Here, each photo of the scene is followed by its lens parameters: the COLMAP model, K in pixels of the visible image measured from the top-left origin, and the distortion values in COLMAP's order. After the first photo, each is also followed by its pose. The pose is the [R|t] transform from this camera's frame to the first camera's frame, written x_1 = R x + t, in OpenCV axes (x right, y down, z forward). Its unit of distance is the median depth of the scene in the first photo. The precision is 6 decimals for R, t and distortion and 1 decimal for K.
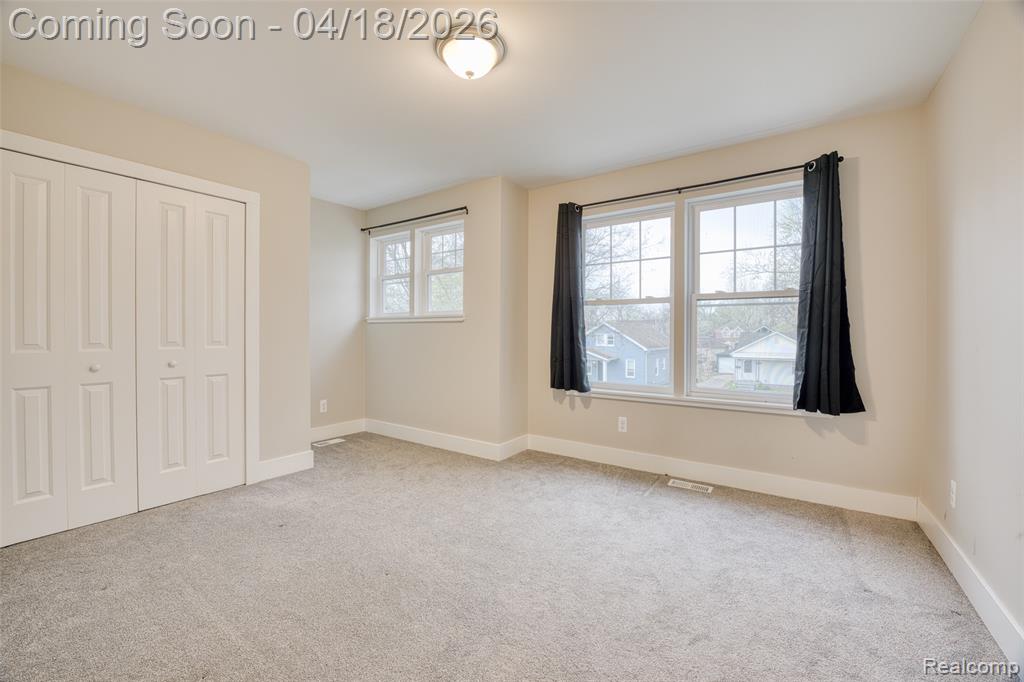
lens RADIAL K [[416.3, 0, 507.4], [0, 416.3, 345.3], [0, 0, 1]] dist [0.000660, -0.000103]
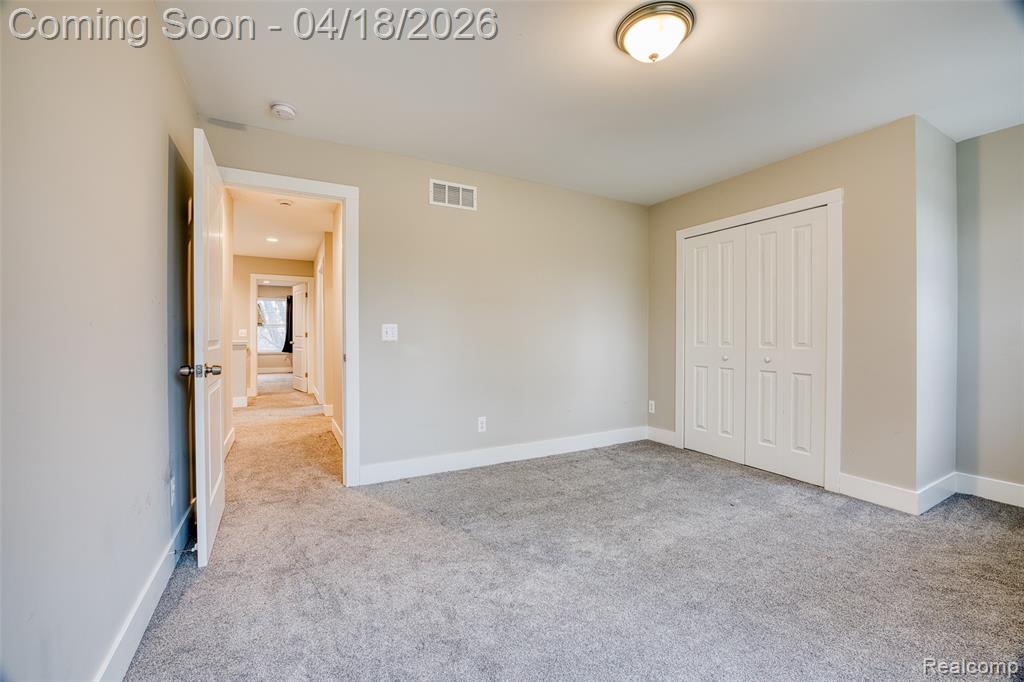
lens RADIAL K [[422.9, 0, 515.2], [0, 422.9, 333.1], [0, 0, 1]] dist [-0.001097, 0.000000]
pose [[-0.427232, -0.005552, -0.904125, 2.911108], [-0.022267, 0.999742, 0.004382, -0.110031], [0.903868, 0.022005, -0.427246, 3.682253]]
